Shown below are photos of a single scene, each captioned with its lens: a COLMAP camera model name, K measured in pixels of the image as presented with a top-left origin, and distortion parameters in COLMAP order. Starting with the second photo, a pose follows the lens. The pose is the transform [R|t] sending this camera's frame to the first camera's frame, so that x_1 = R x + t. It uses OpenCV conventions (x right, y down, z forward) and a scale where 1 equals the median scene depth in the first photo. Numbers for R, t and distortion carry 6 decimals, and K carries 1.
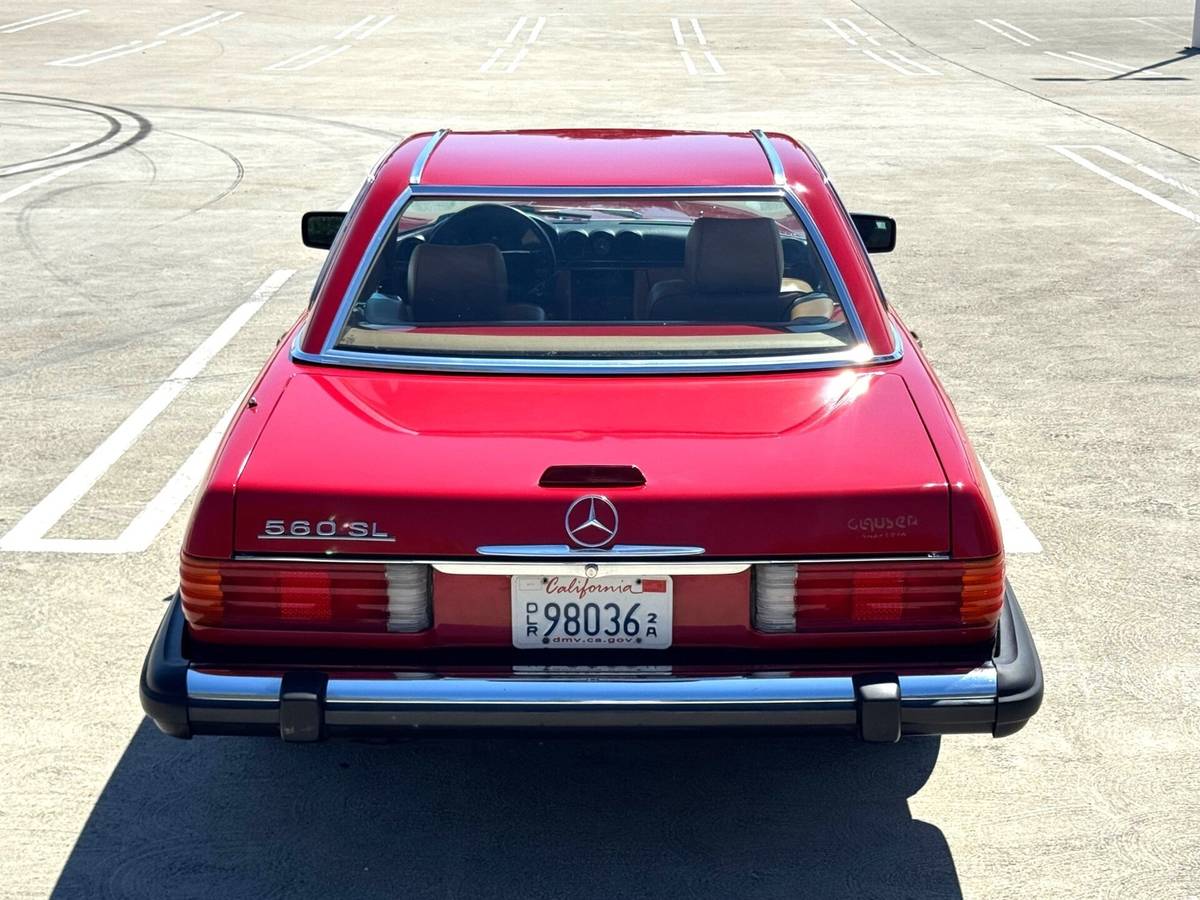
lens RADIAL K [[1778.2, 0, 600.0], [0, 1778.2, 450.0], [0, 0, 1]] dist [0.134194, -0.042887]
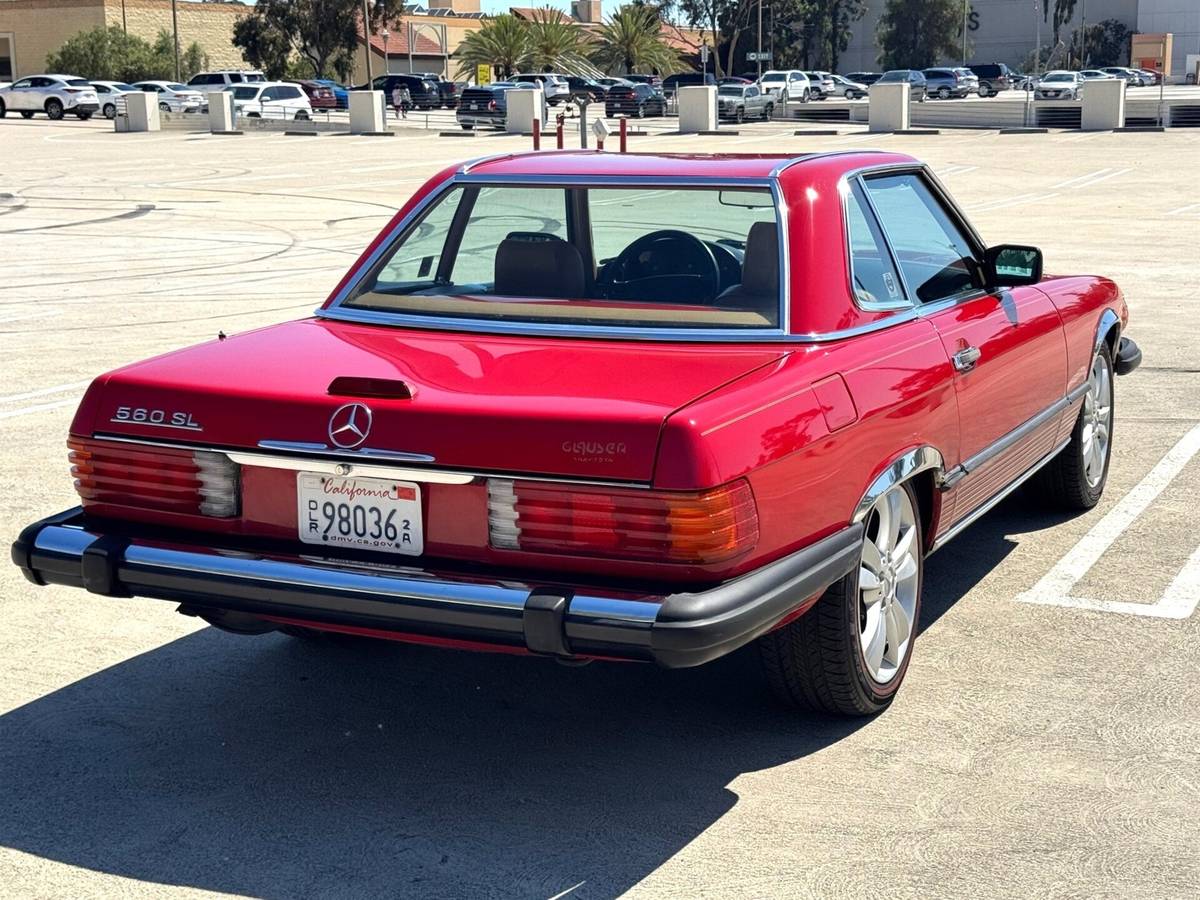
lens RADIAL K [[1758.0, 0, 600.0], [0, 1758.0, 450.0], [0, 0, 1]] dist [0.171451, -0.316888]
pose [[0.902111, 0.075065, -0.424925, 0.581181], [-0.113483, 0.991359, -0.065795, 0.106437], [0.416314, 0.107576, 0.902834, 0.087107]]
